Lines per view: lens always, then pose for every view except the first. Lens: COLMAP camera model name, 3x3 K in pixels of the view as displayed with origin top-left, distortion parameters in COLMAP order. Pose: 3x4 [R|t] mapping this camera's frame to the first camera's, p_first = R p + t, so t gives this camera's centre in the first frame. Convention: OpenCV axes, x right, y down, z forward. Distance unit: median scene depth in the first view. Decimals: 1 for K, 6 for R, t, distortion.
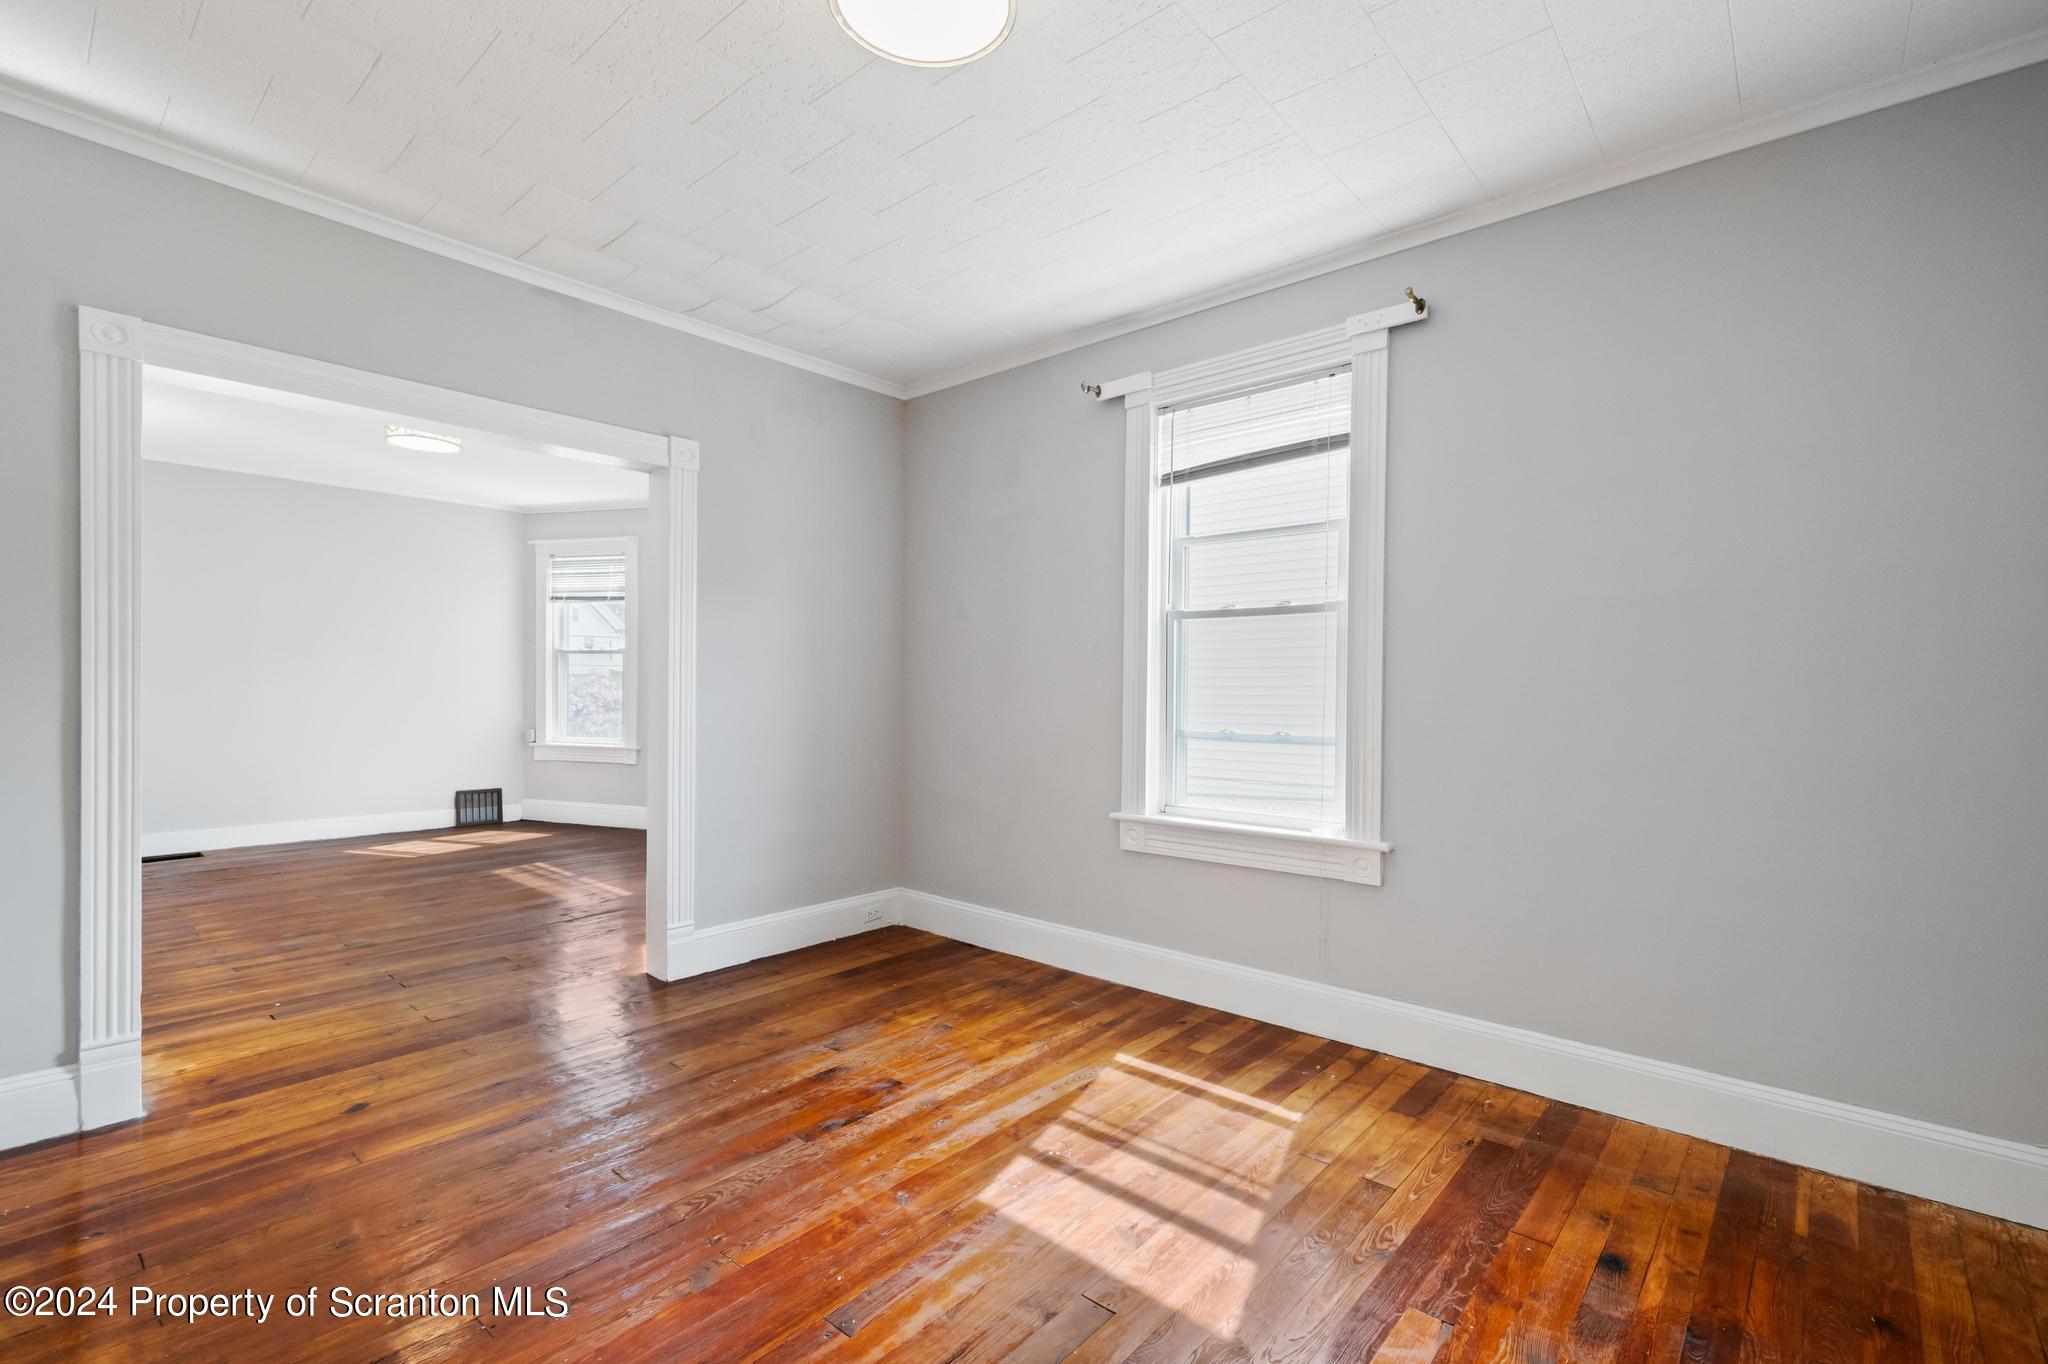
lens RADIAL K [[901.7, 0, 1038.0], [0, 901.7, 678.8], [0, 0, 1]] dist [0.003515, 0.000087]
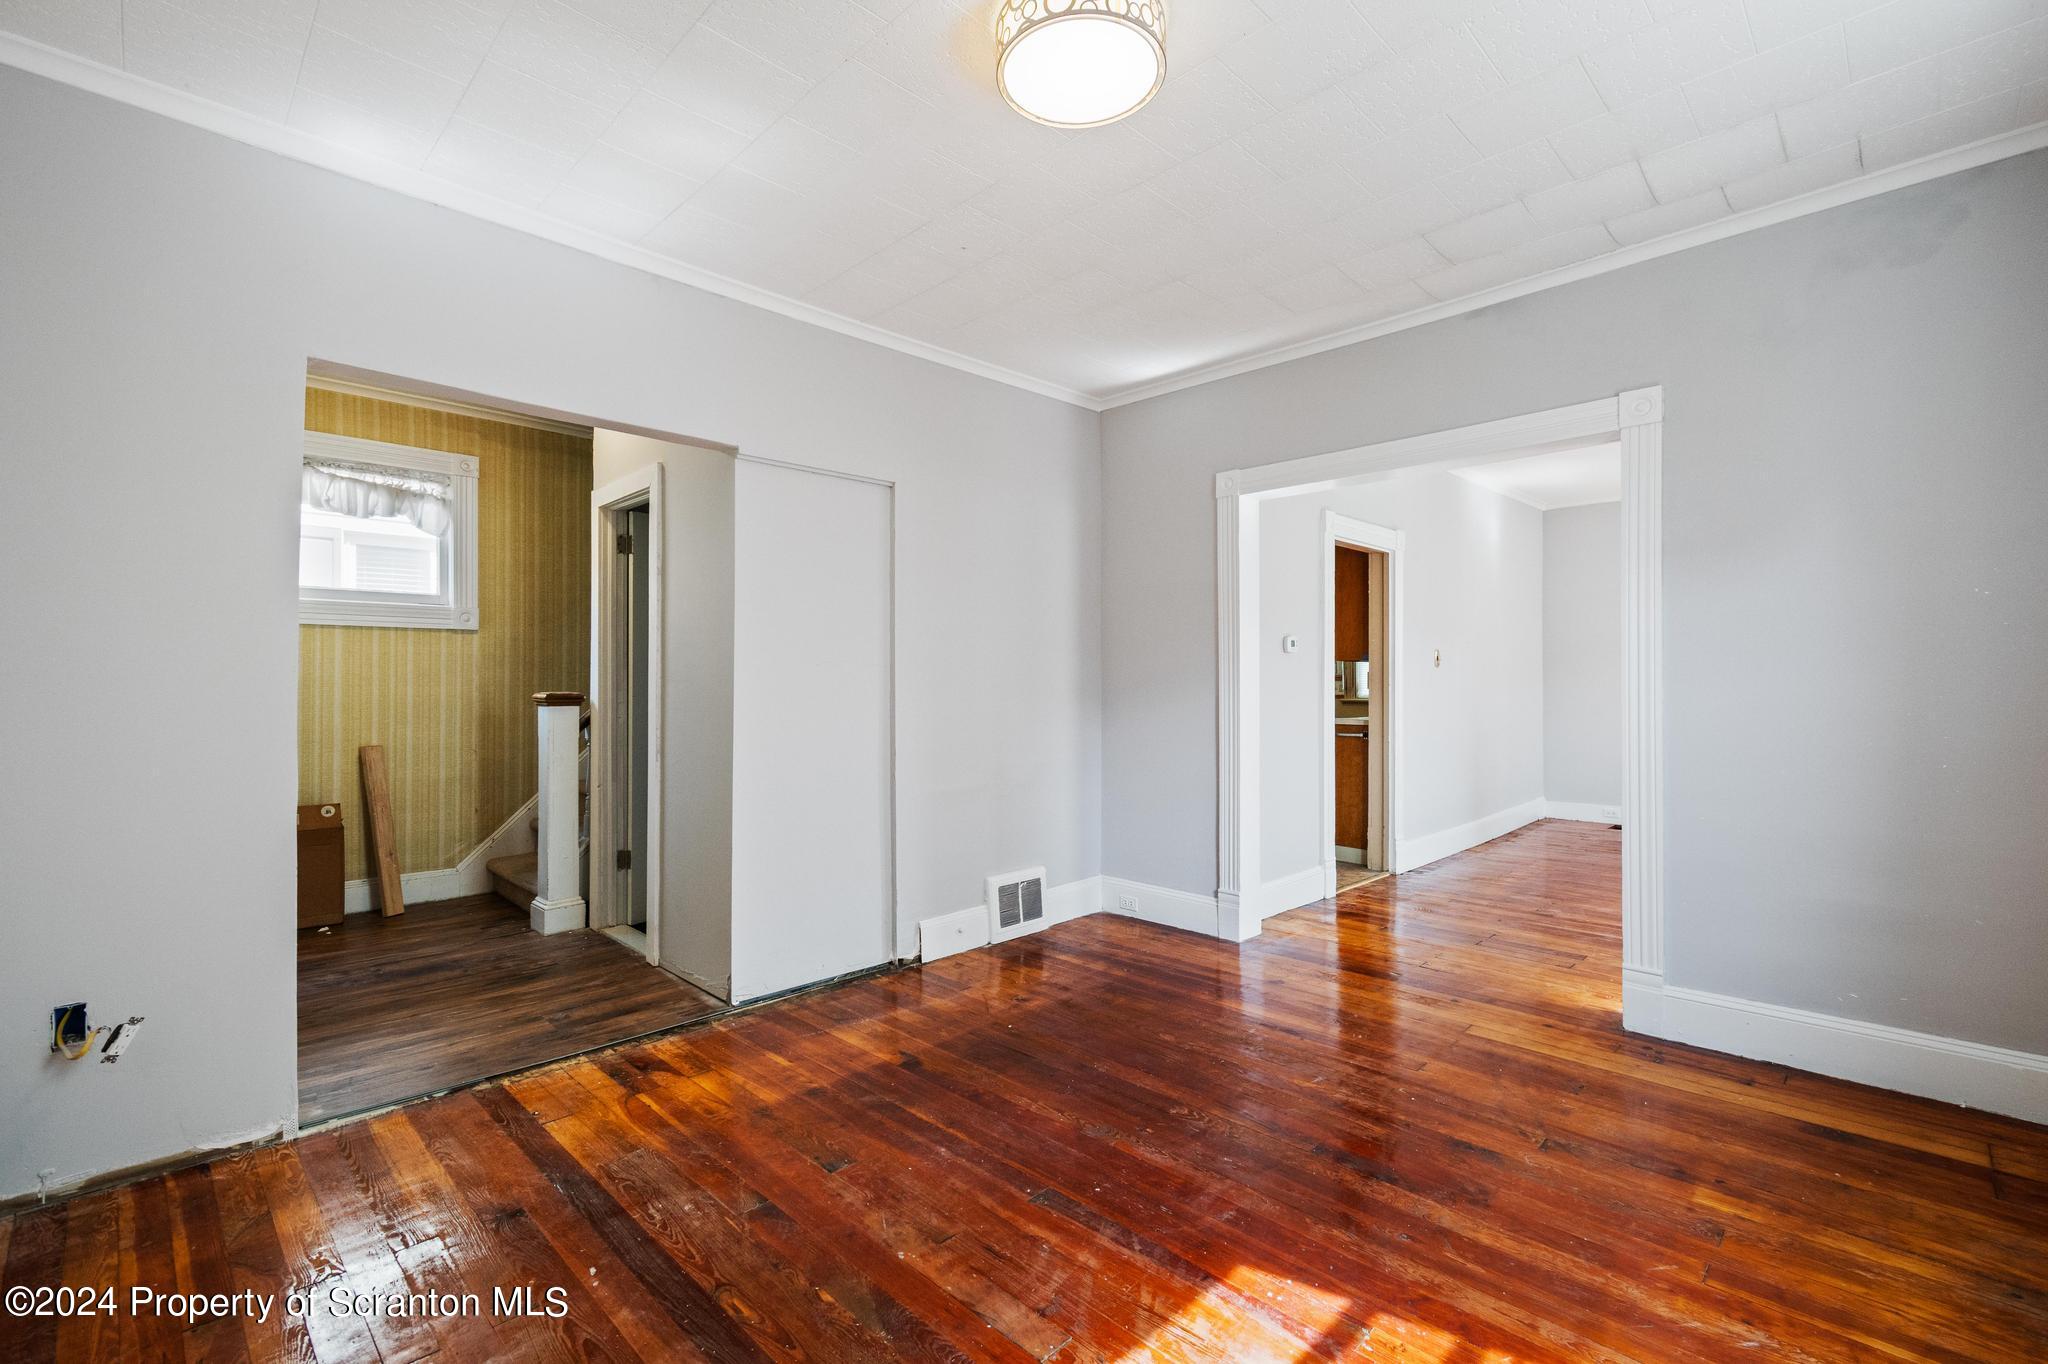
lens RADIAL K [[901.7, 0, 1038.0], [0, 901.7, 678.8], [0, 0, 1]] dist [0.003515, 0.000087]
pose [[-0.060160, -0.006374, -0.998168, 0.528773], [0.017657, 0.999816, -0.007449, -0.002114], [0.998033, -0.018072, -0.060036, 0.543090]]
